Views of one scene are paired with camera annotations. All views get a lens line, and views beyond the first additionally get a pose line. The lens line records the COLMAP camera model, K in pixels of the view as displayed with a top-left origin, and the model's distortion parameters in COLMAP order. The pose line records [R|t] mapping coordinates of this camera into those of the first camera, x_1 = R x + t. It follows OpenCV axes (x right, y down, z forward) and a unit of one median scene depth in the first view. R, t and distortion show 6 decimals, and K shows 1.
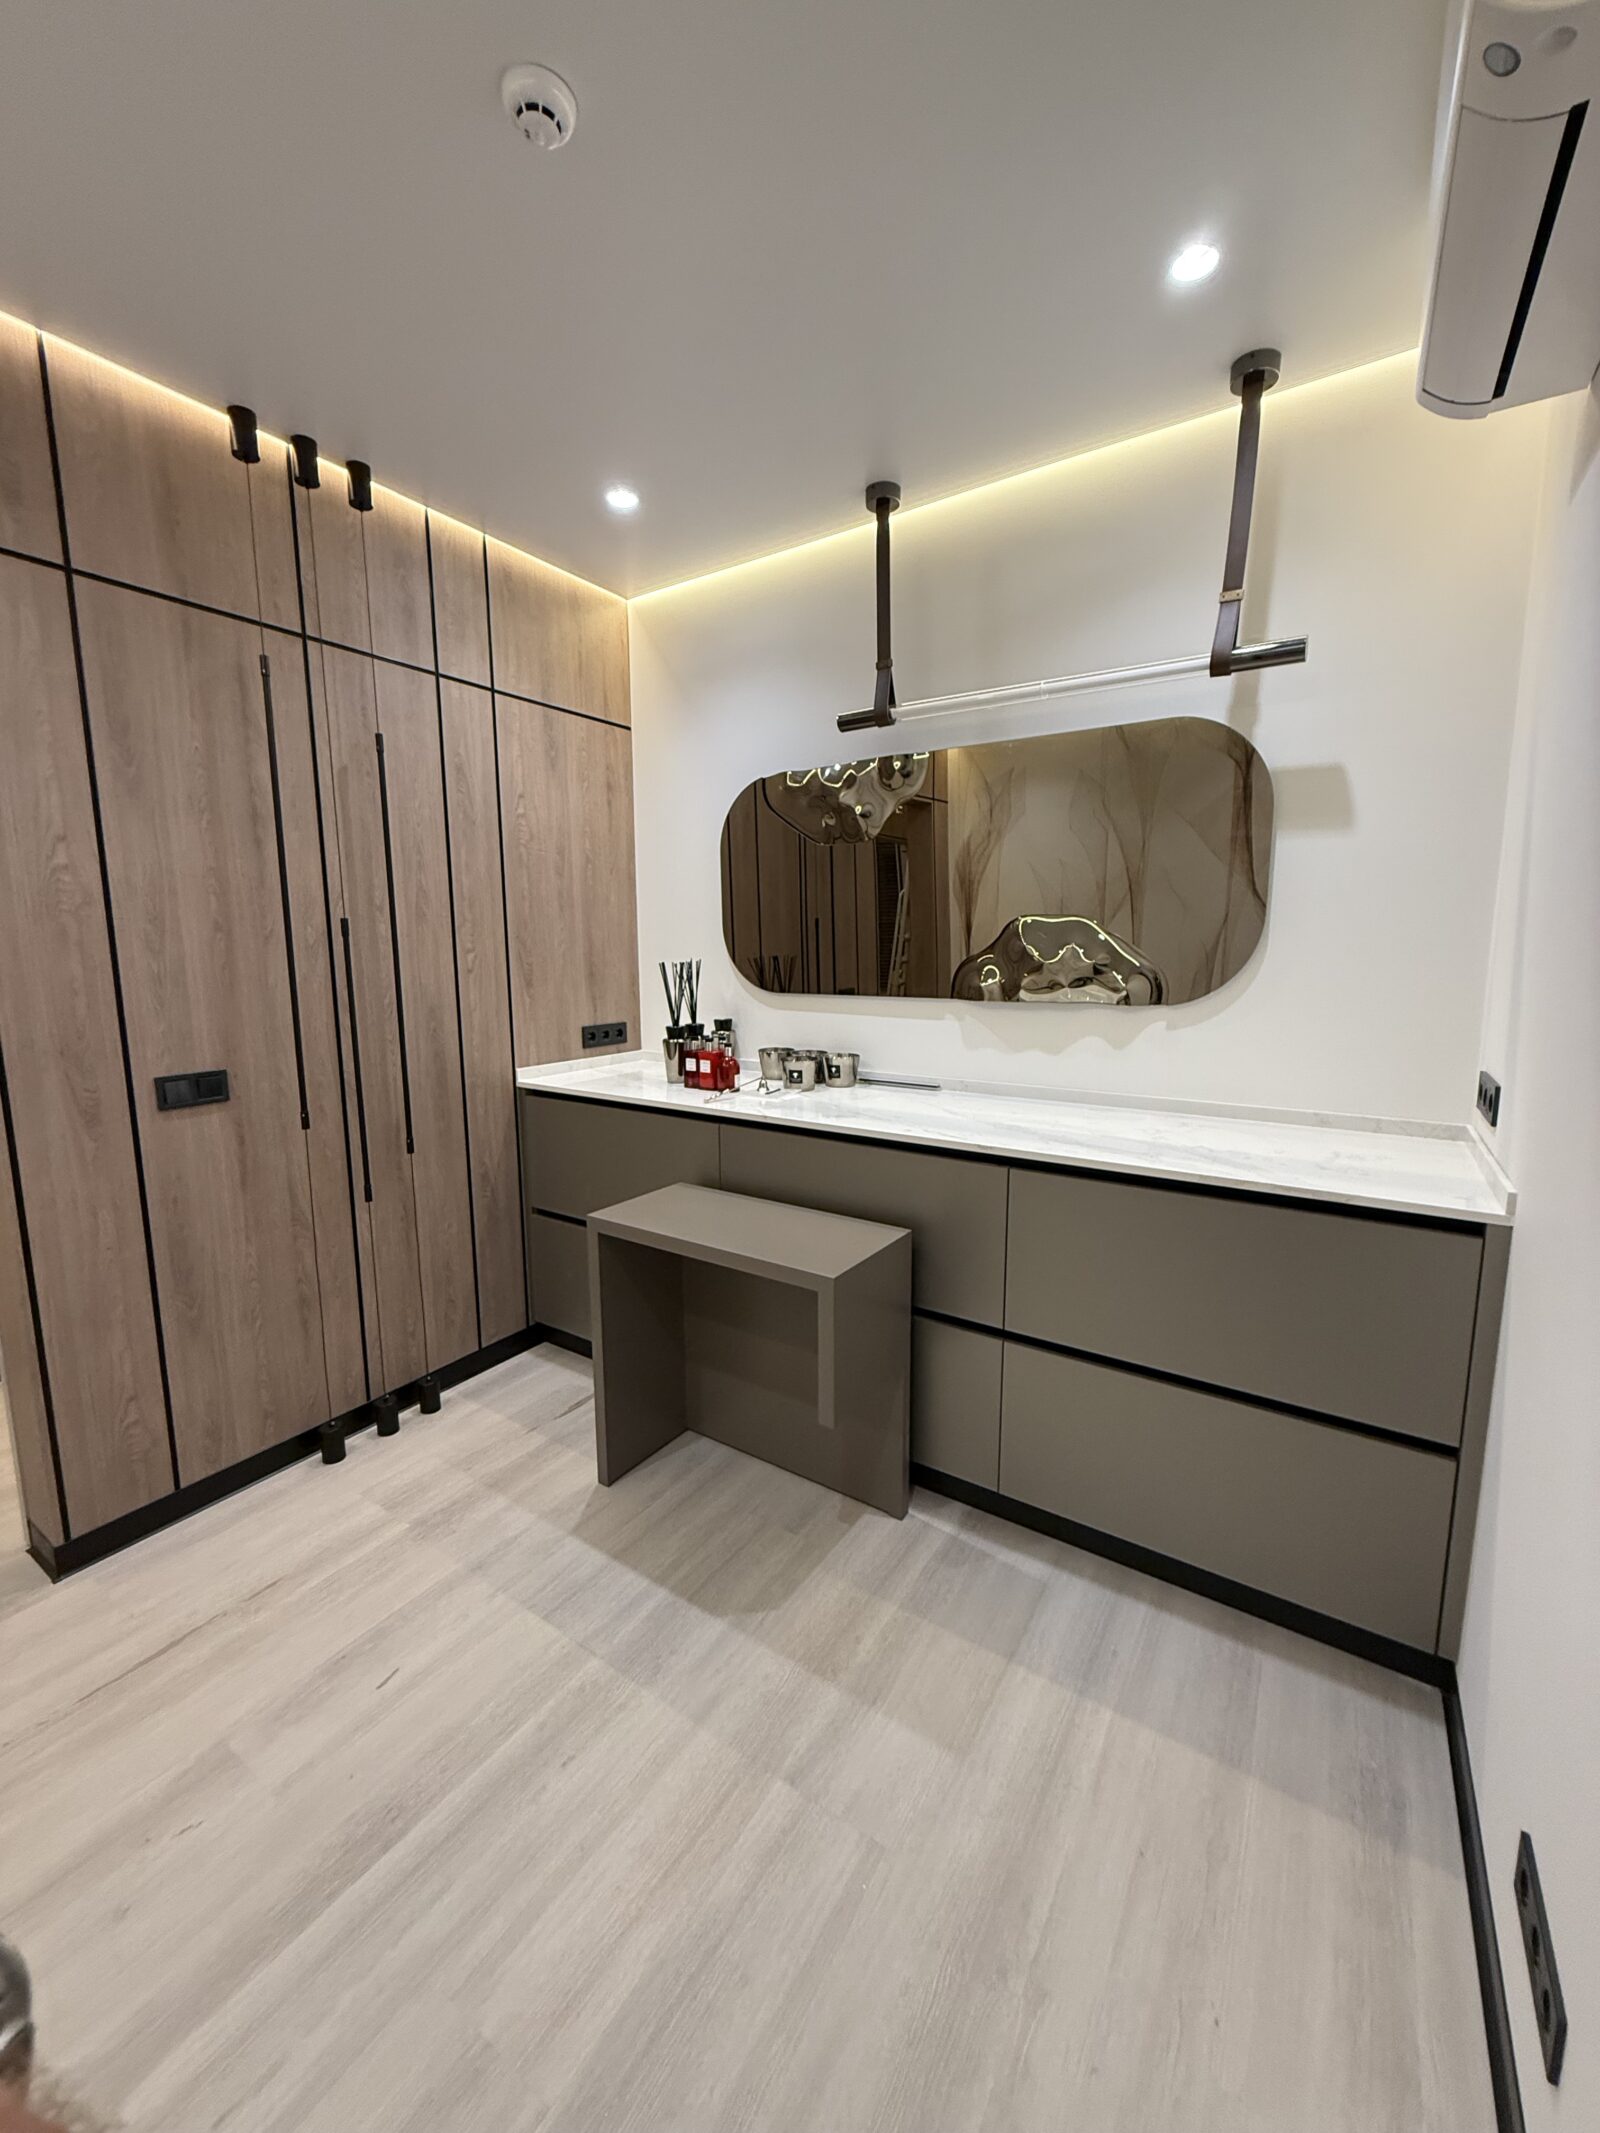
lens RADIAL K [[845.6, 0, 796.5], [0, 845.6, 1059.8], [0, 0, 1]] dist [0.001226, 0.000069]
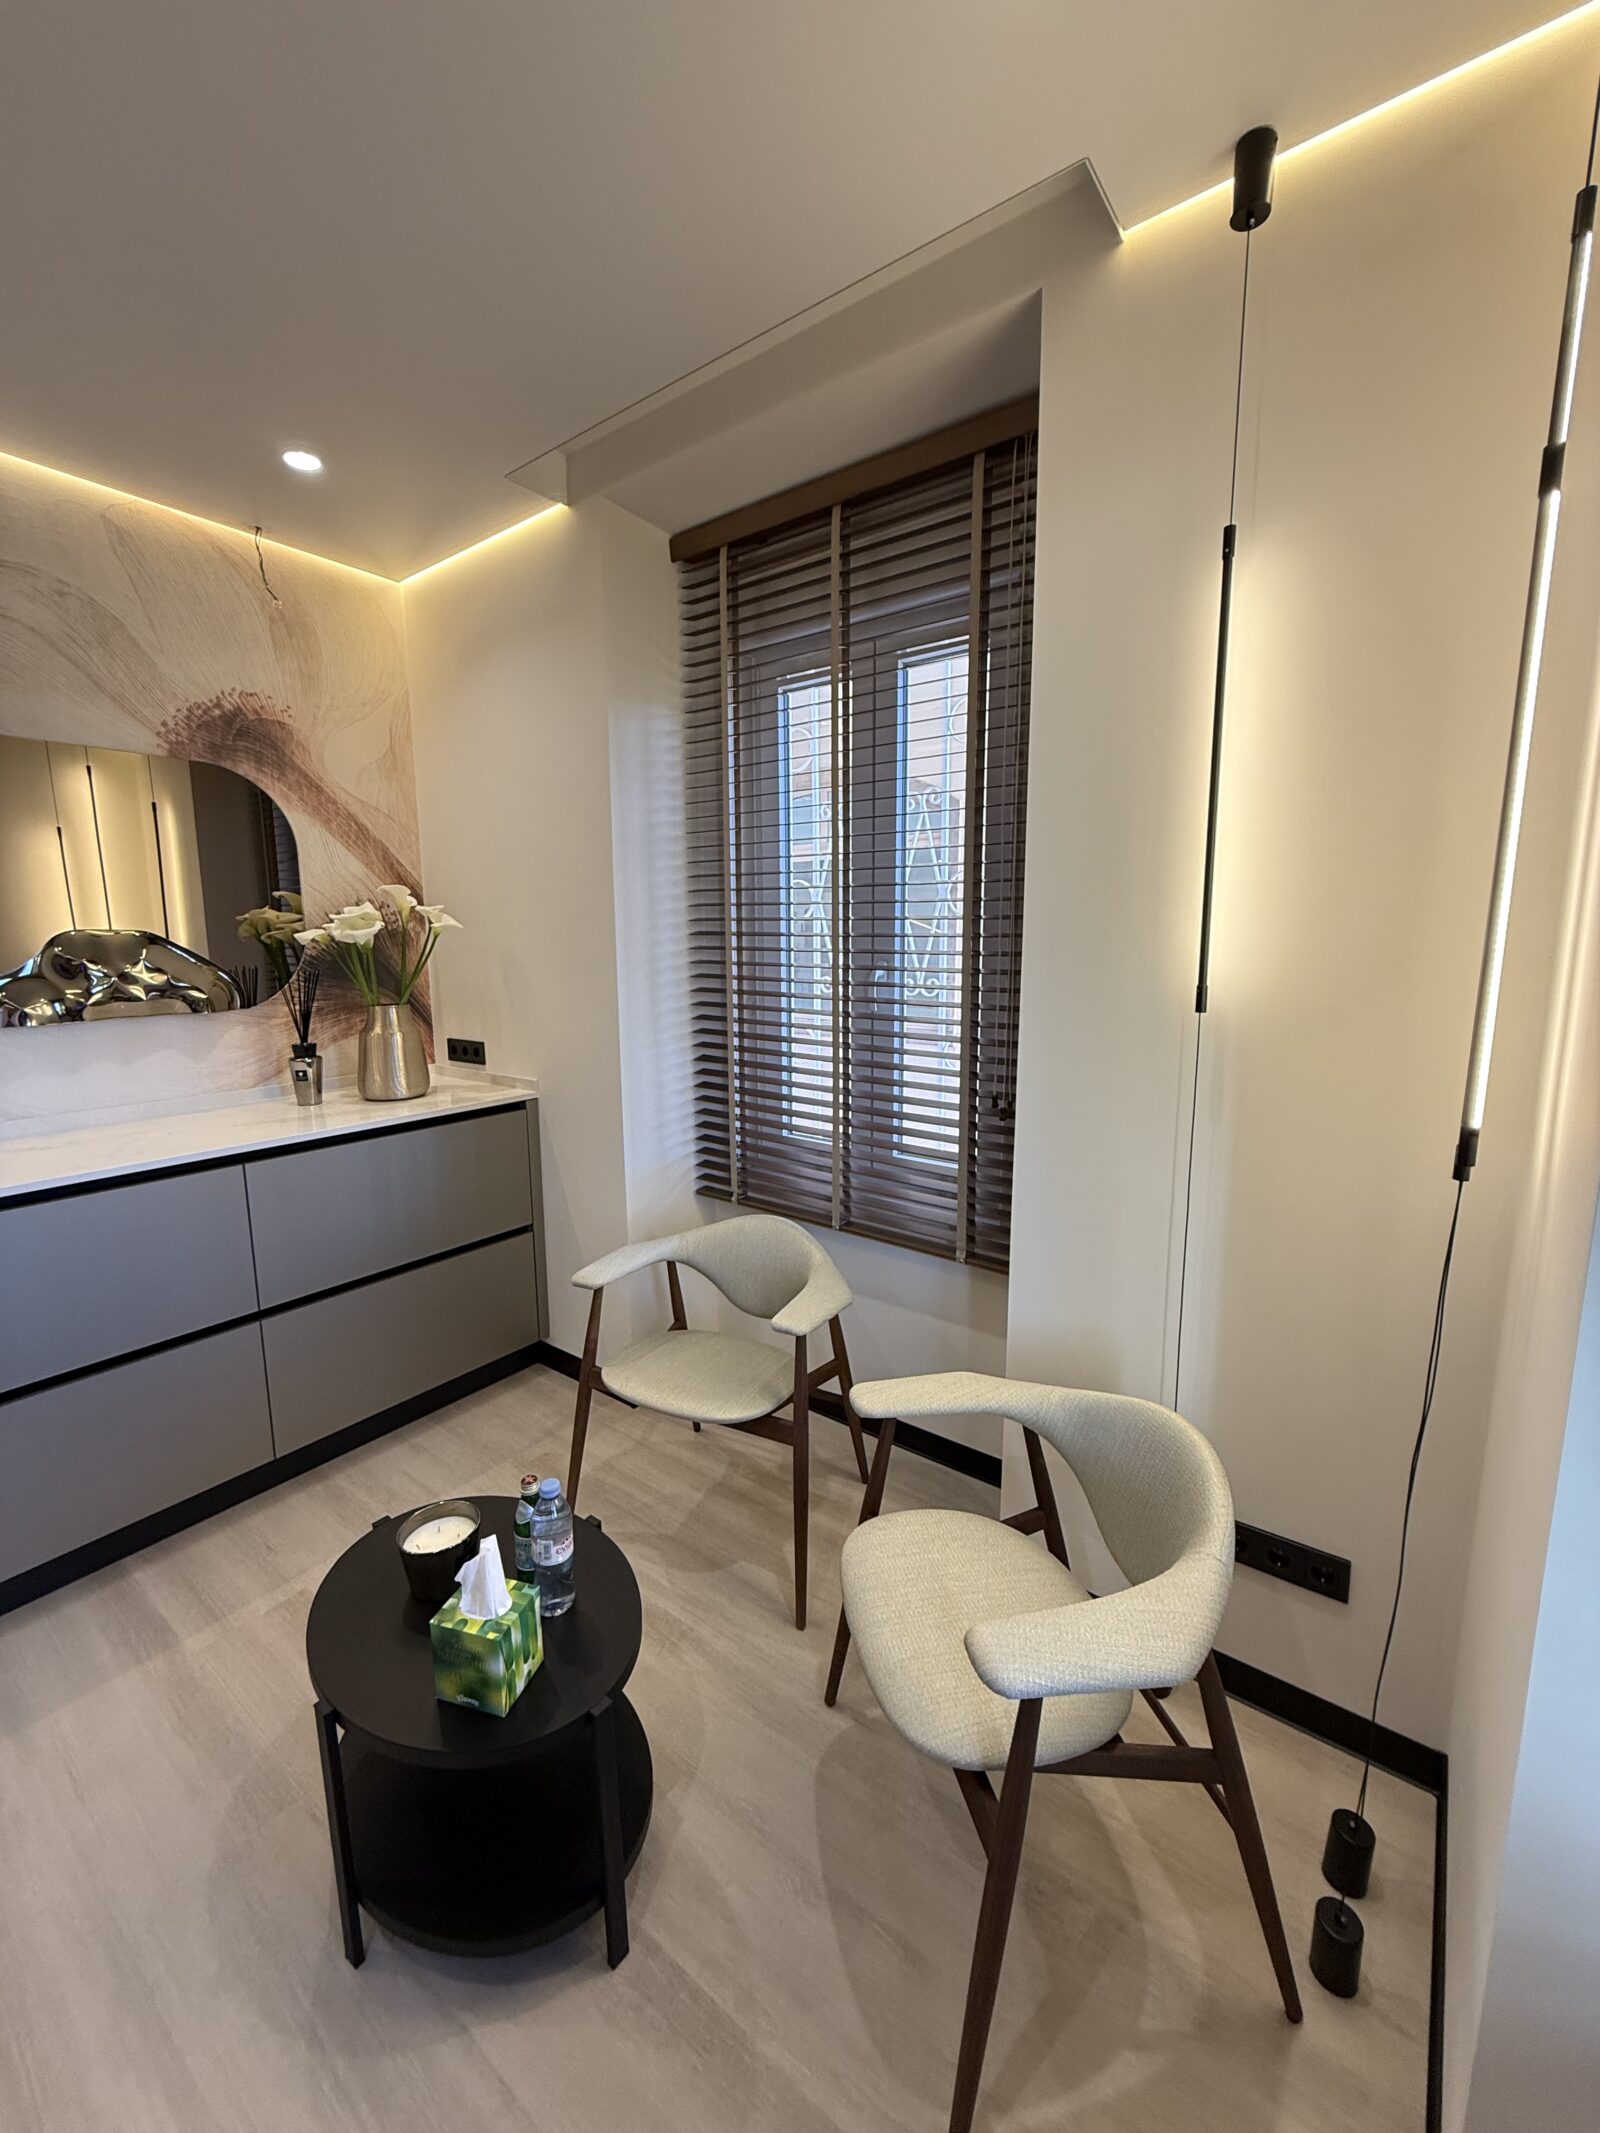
lens RADIAL K [[845.6, 0, 796.9], [0, 845.6, 1067.0], [0, 0, 1]] dist [0.001226, 0.000069]
pose [[0.054671, -0.151007, 0.987020, -0.969604], [0.150228, 0.978490, 0.141381, -0.055631], [-0.987139, 0.140549, 0.076181, 0.226835]]
